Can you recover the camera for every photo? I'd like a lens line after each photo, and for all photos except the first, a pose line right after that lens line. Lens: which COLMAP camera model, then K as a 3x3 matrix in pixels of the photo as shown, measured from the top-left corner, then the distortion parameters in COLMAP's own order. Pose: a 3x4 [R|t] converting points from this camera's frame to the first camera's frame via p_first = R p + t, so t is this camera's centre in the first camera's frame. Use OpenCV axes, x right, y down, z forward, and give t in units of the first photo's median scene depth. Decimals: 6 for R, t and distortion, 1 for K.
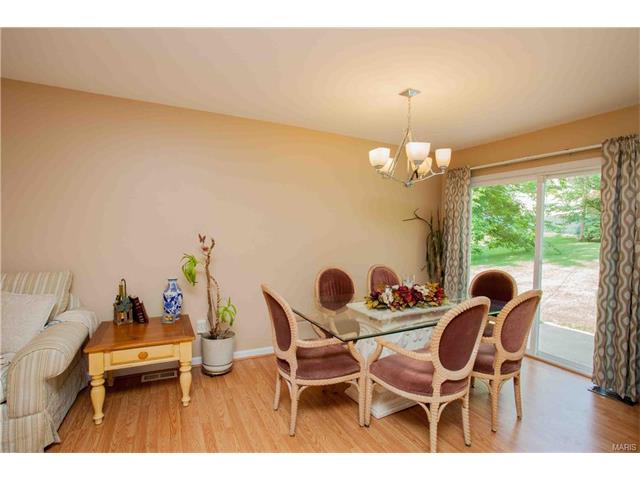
lens RADIAL K [[316.6, 0, 320.0], [0, 316.6, 240.0], [0, 0, 1]] dist [-0.001640, 0.000749]
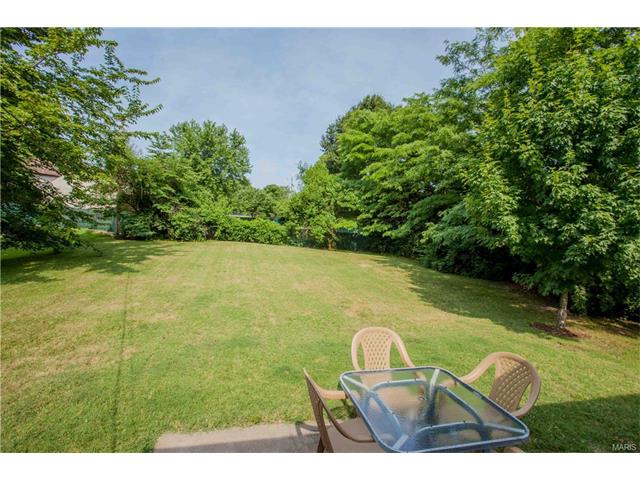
lens RADIAL K [[316.6, 0, 320.0], [0, 316.6, 240.0], [0, 0, 1]] dist [-0.001640, 0.000749]
pose [[0.269688, -0.006891, 0.962923, 0.092264], [-0.009343, 0.999909, 0.009772, -0.007472], [-0.962902, -0.011632, 0.269599, 0.177218]]
